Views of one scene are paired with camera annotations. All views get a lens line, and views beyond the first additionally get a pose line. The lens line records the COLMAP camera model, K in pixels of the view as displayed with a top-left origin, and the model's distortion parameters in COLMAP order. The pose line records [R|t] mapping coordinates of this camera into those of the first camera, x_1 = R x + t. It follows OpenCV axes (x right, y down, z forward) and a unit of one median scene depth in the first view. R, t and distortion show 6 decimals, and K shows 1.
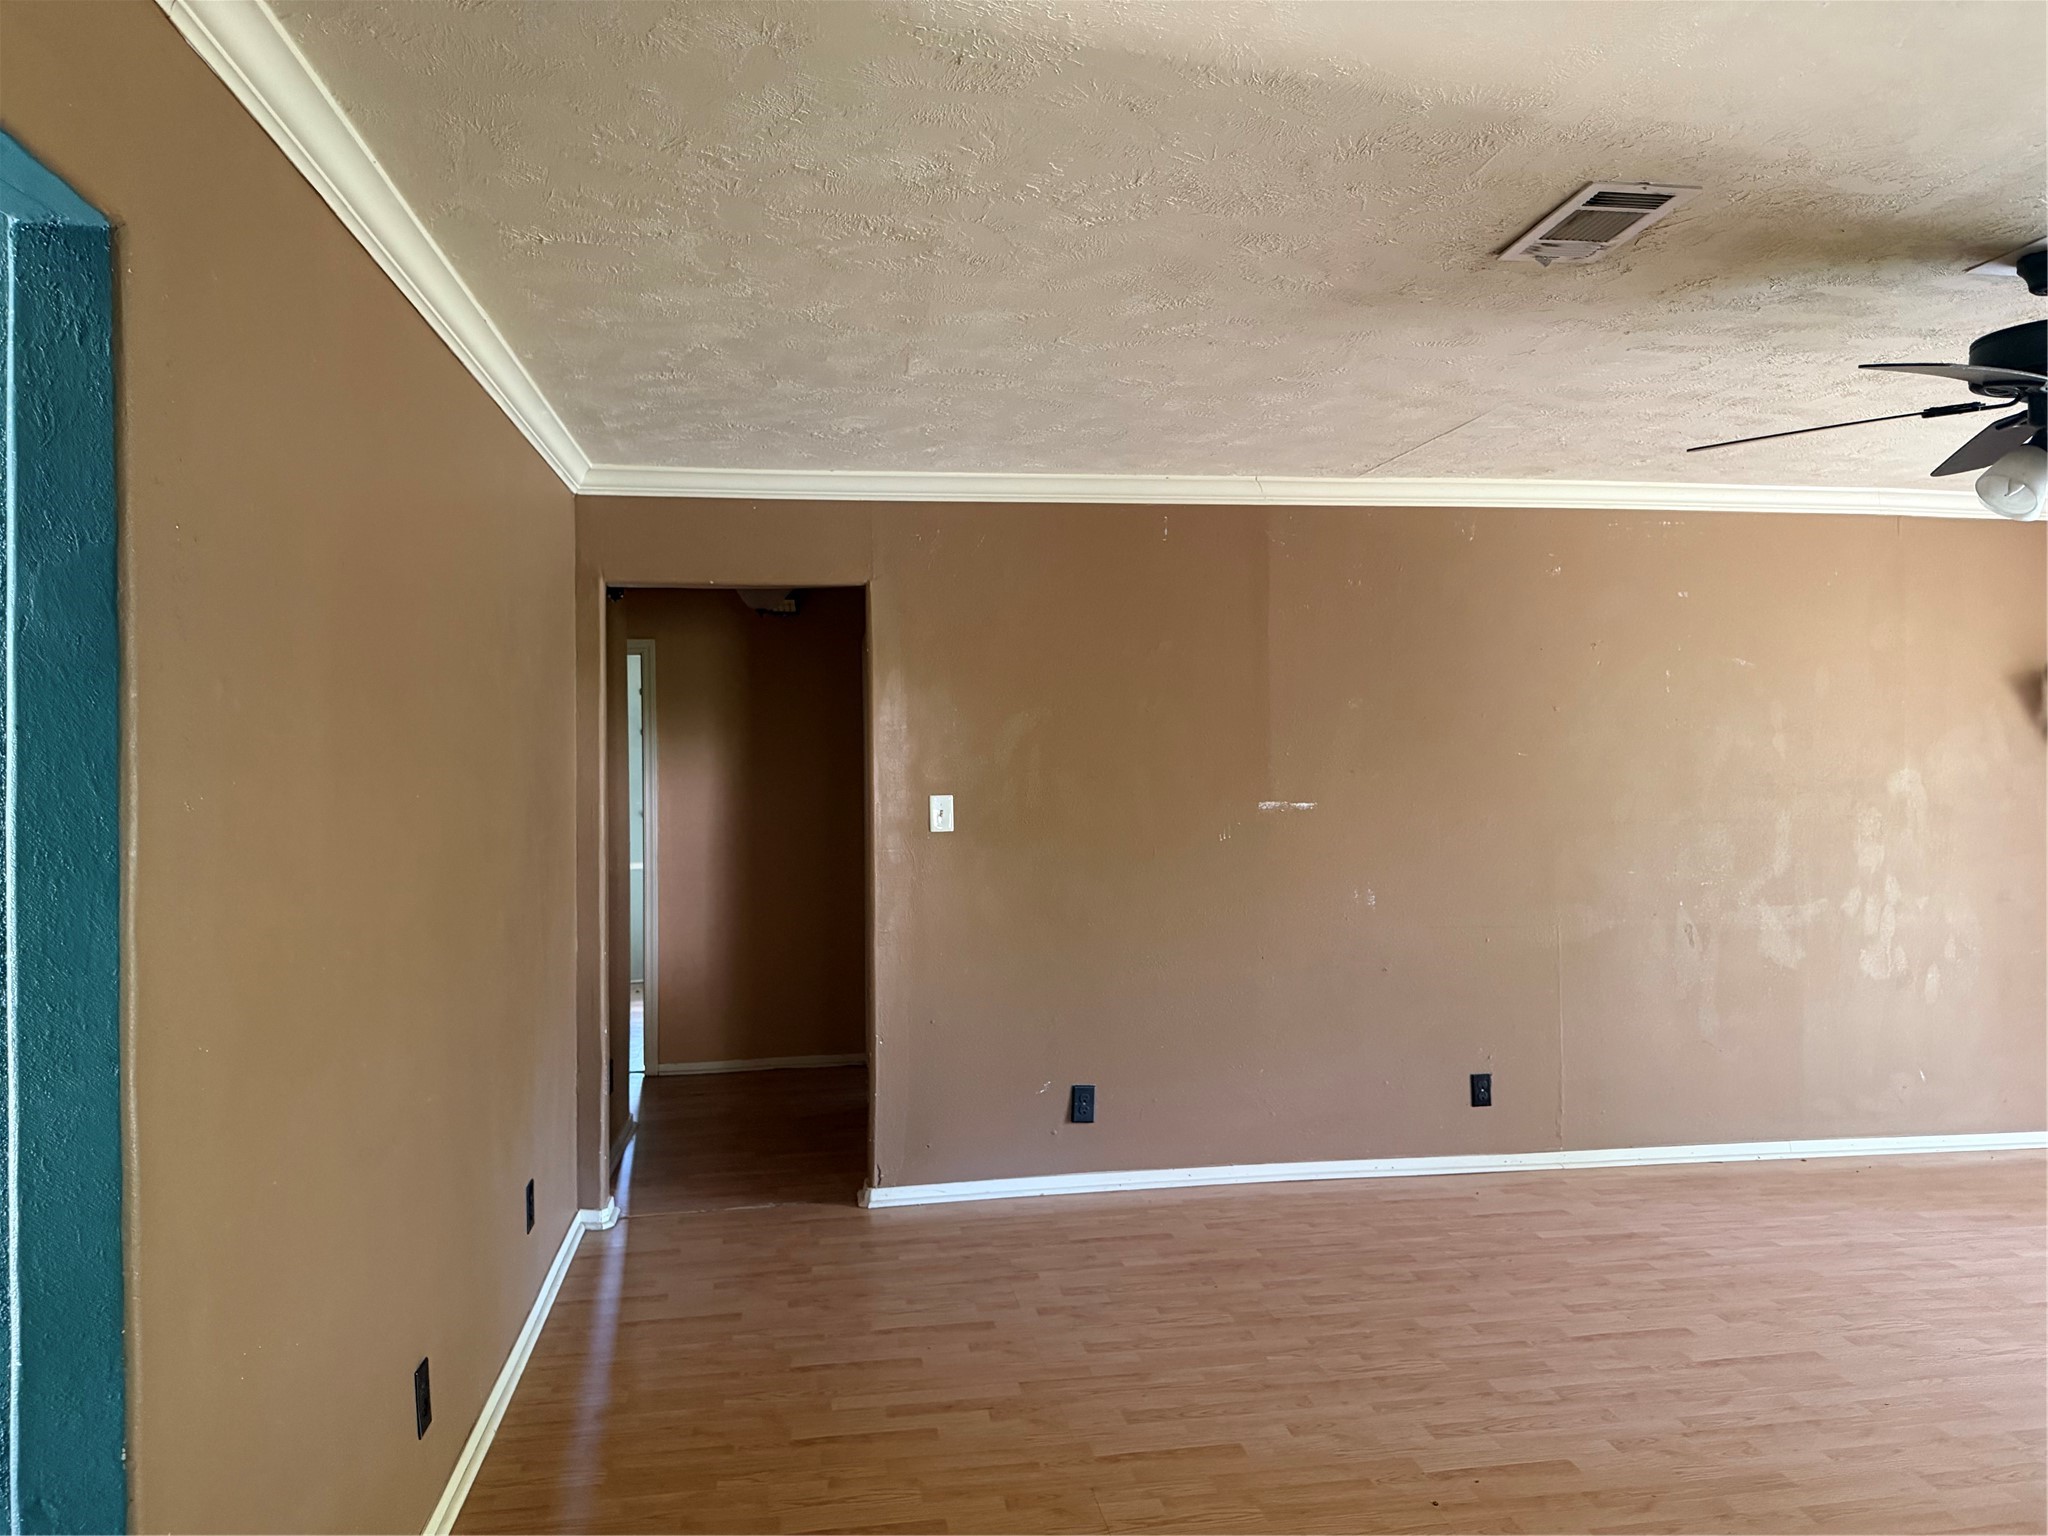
lens RADIAL K [[1457.8, 0, 1046.2], [0, 1457.8, 775.2], [0, 0, 1]] dist [0.046971, -0.044182]
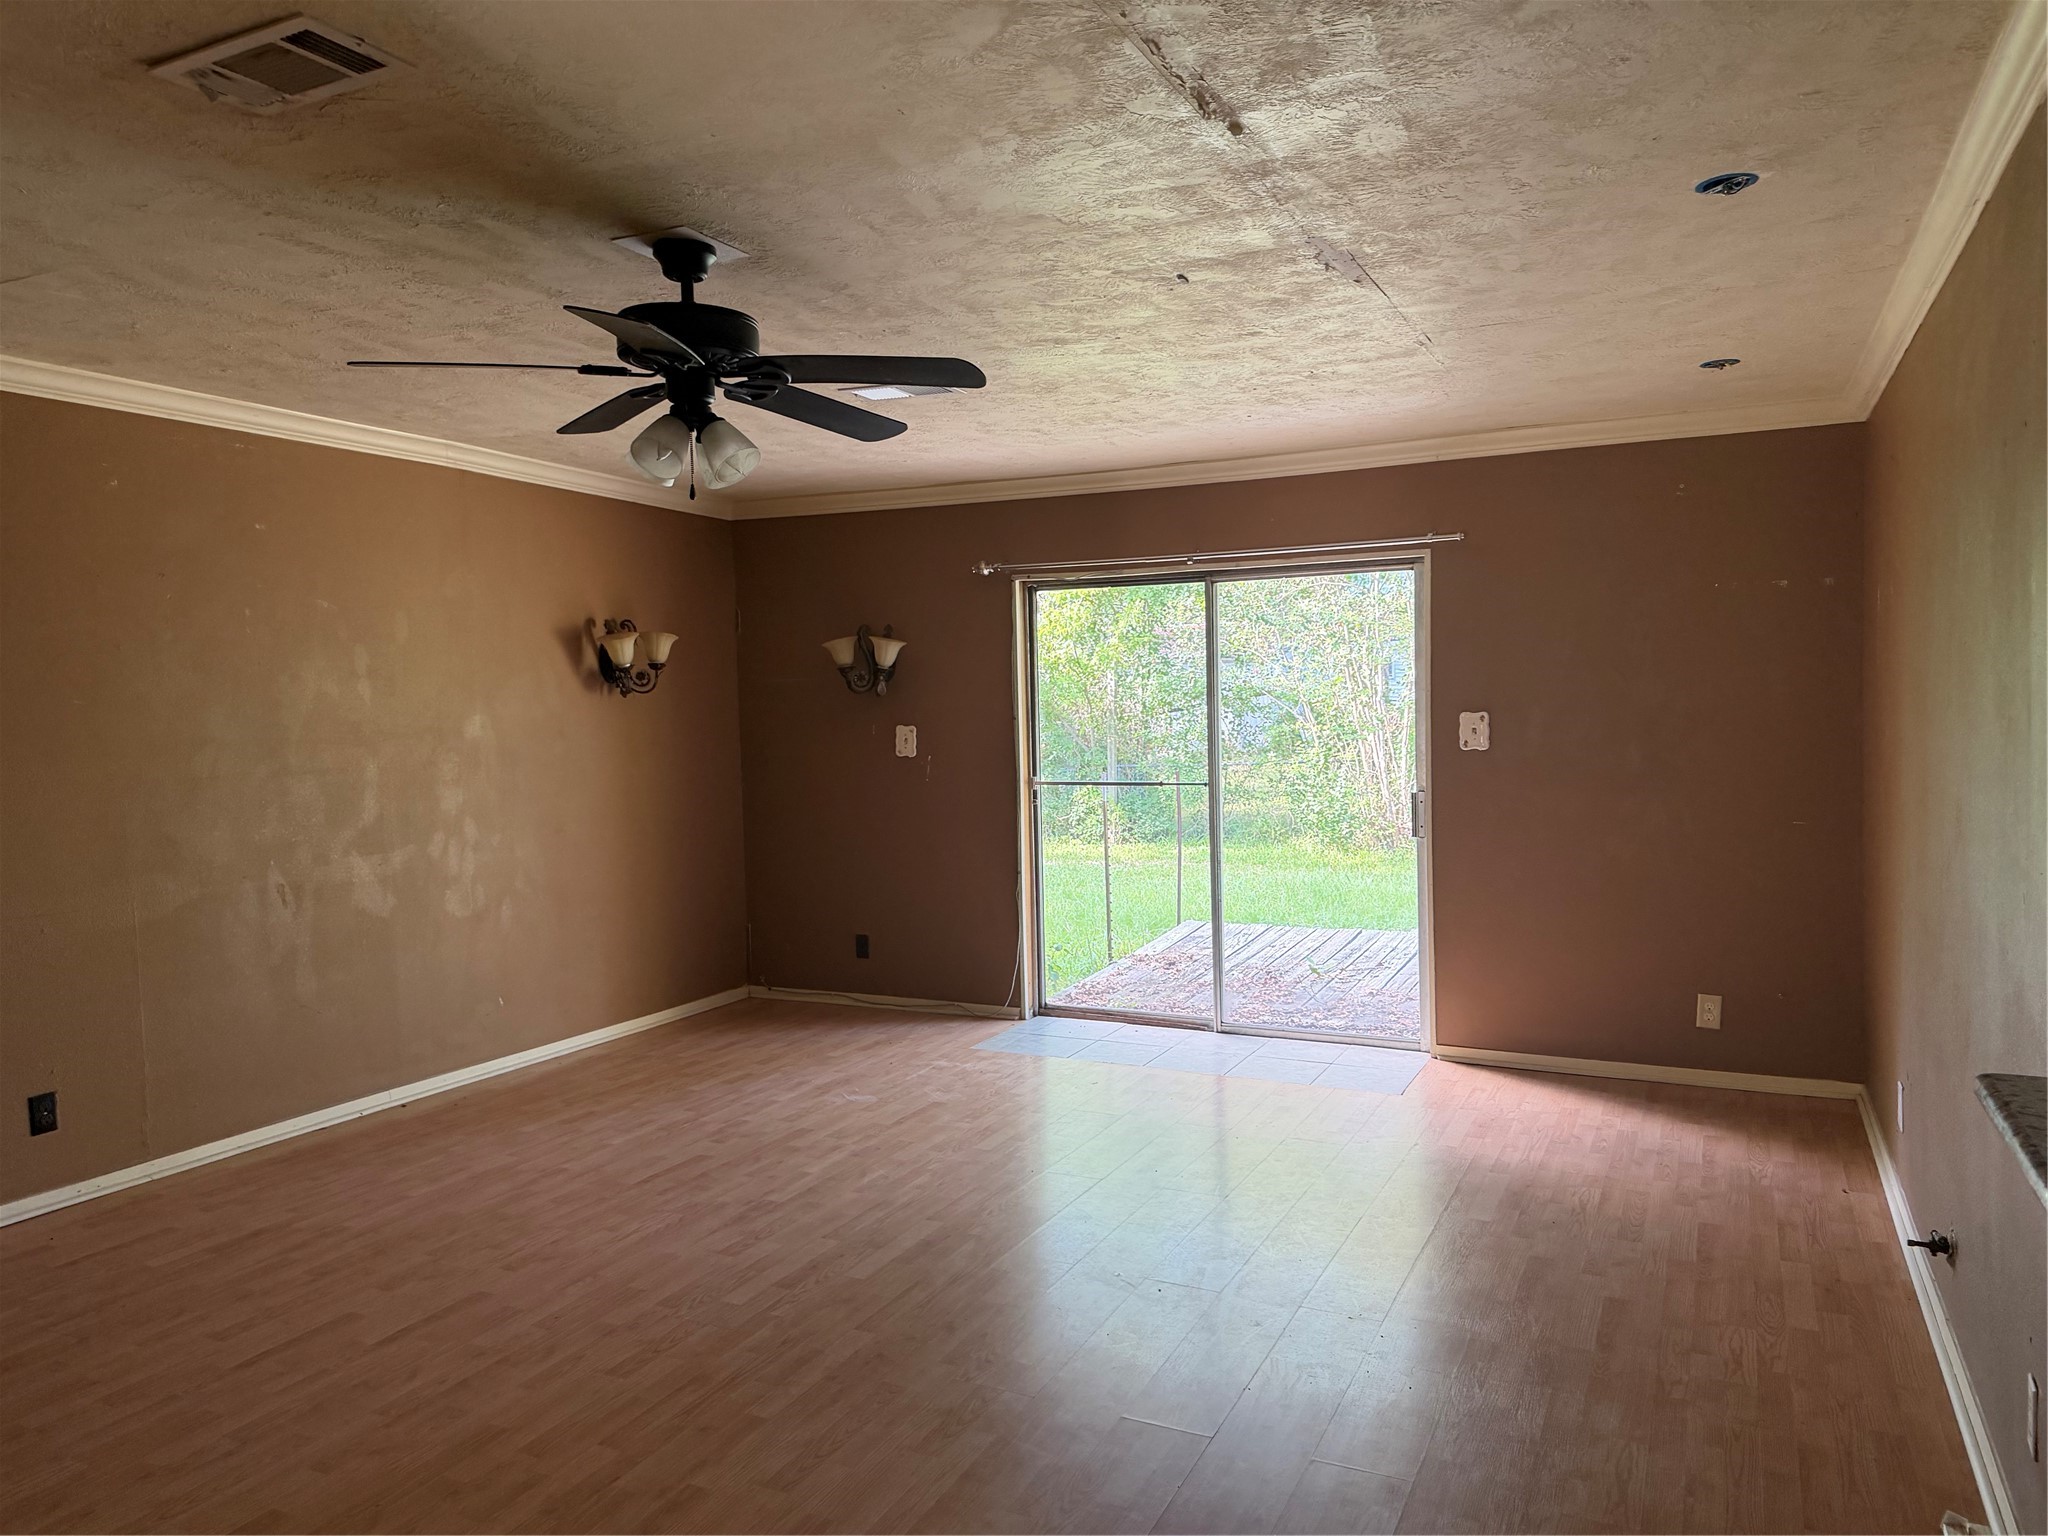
lens RADIAL K [[1457.8, 0, 1046.2], [0, 1457.8, 775.2], [0, 0, 1]] dist [0.046971, -0.044182]
pose [[0.581727, -0.045059, 0.812135, -0.049791], [0.017584, 0.998928, 0.042827, 0.001631], [-0.813194, -0.010632, 0.581895, 0.092116]]
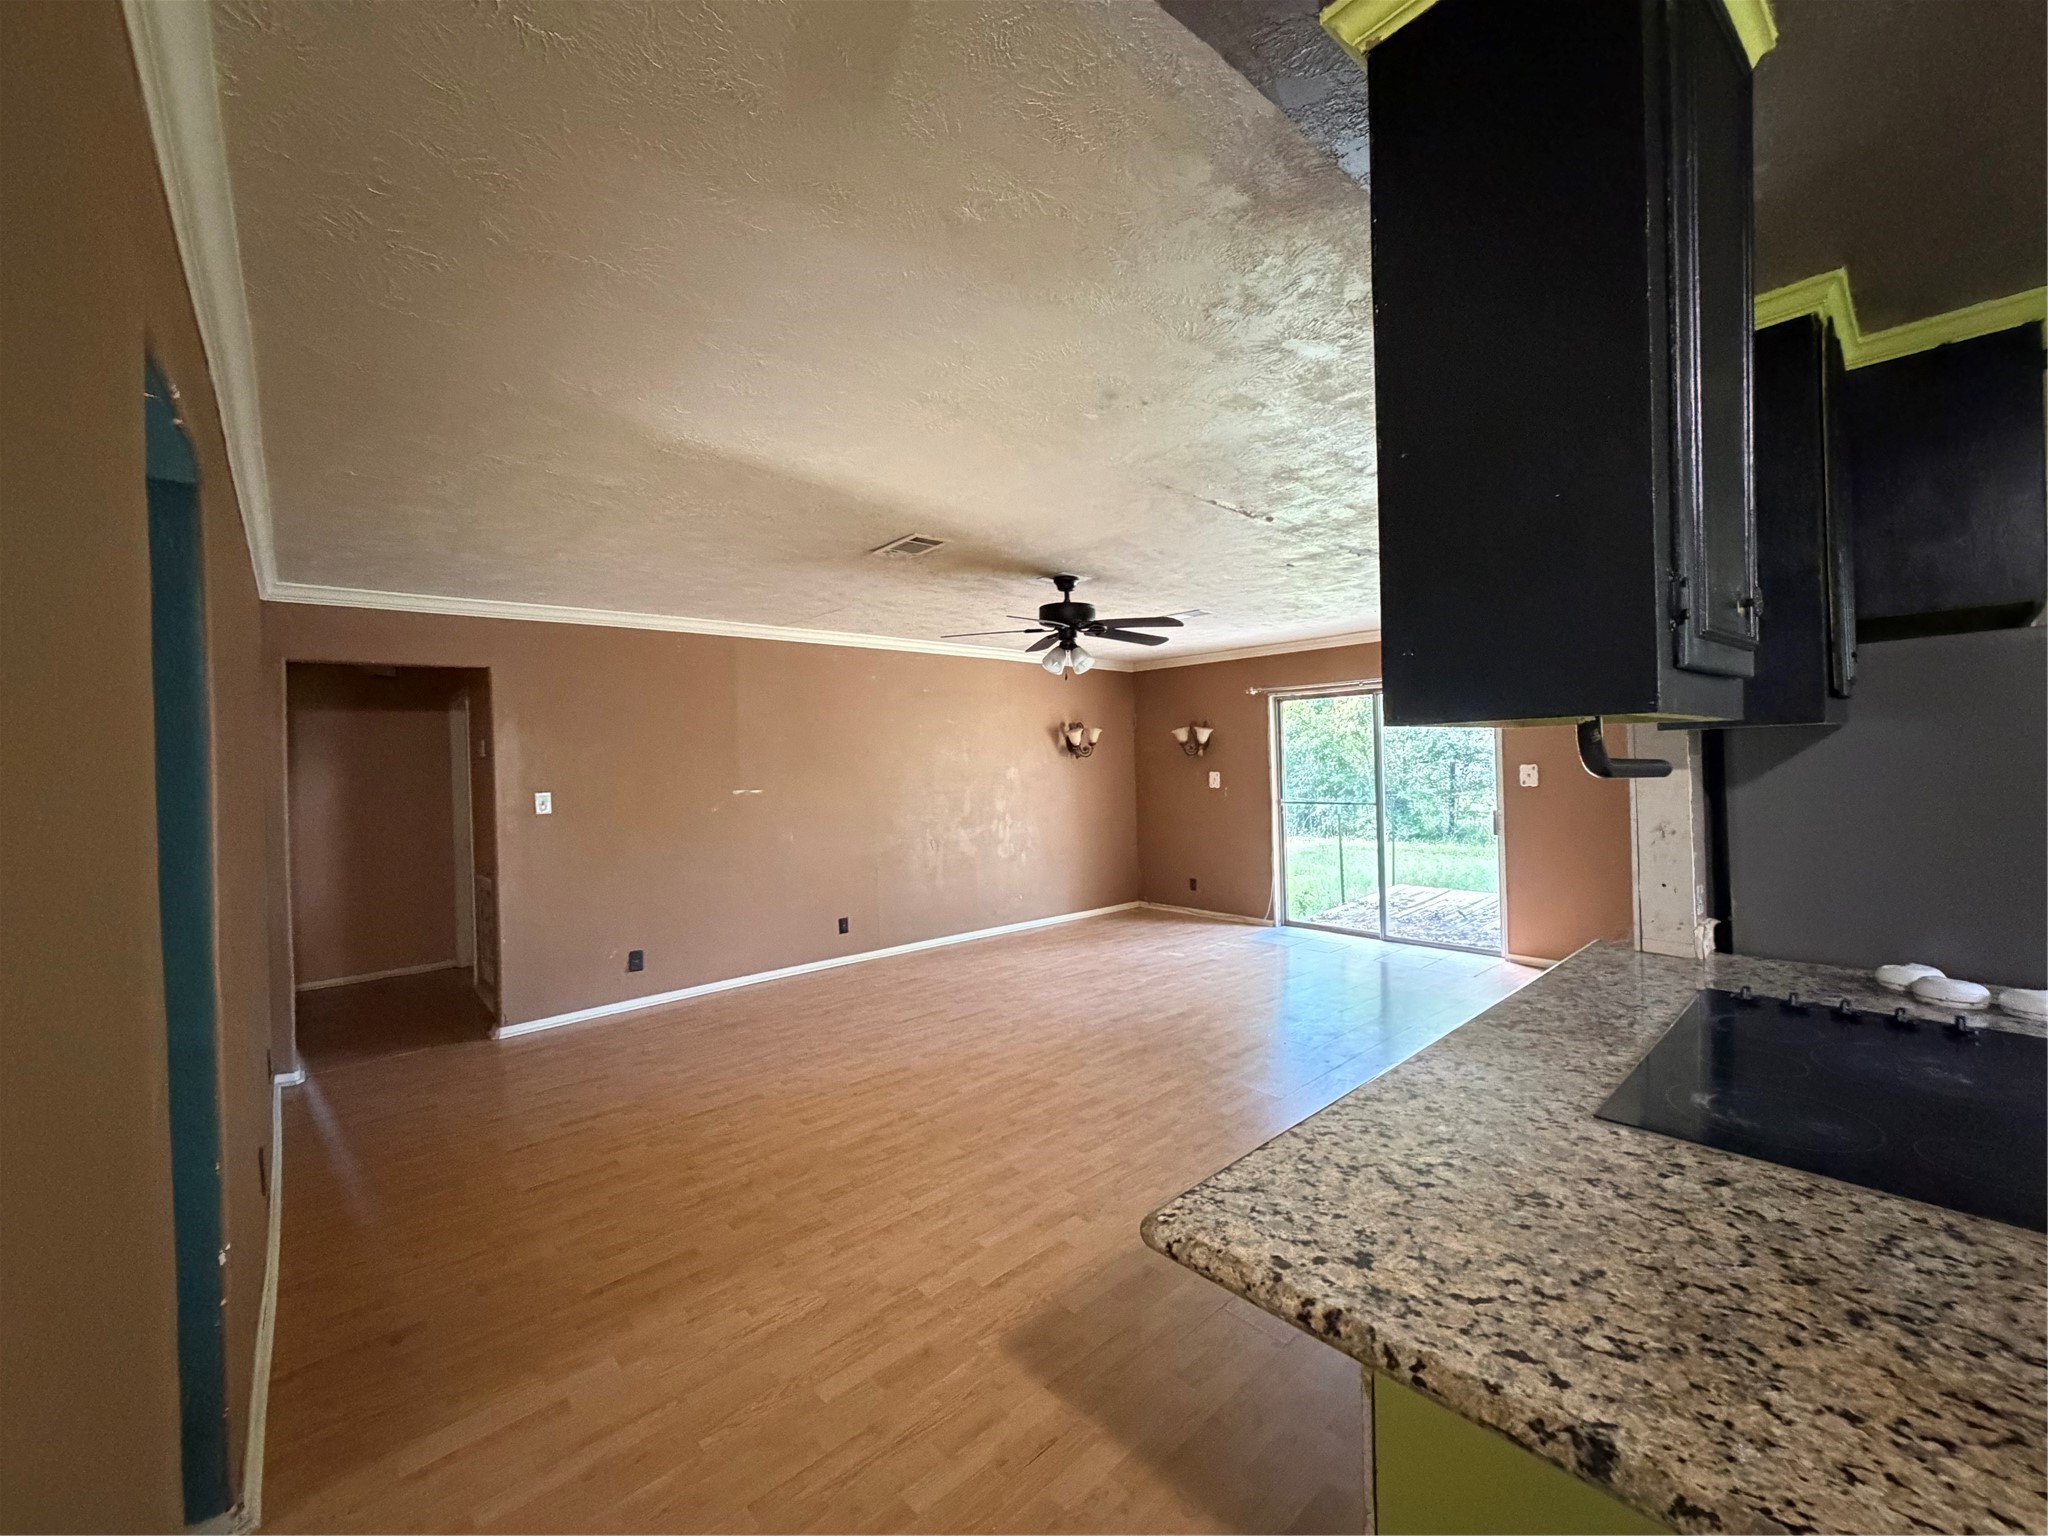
lens RADIAL K [[809.8, 0, 1024.0], [0, 809.8, 768.0], [0, 0, 1]] dist [0.096124, -0.000002]
pose [[0.848562, -0.016851, 0.528828, -0.125215], [0.021316, 0.999770, -0.002347, -0.000269], [-0.528667, 0.013264, 0.848726, -0.157880]]
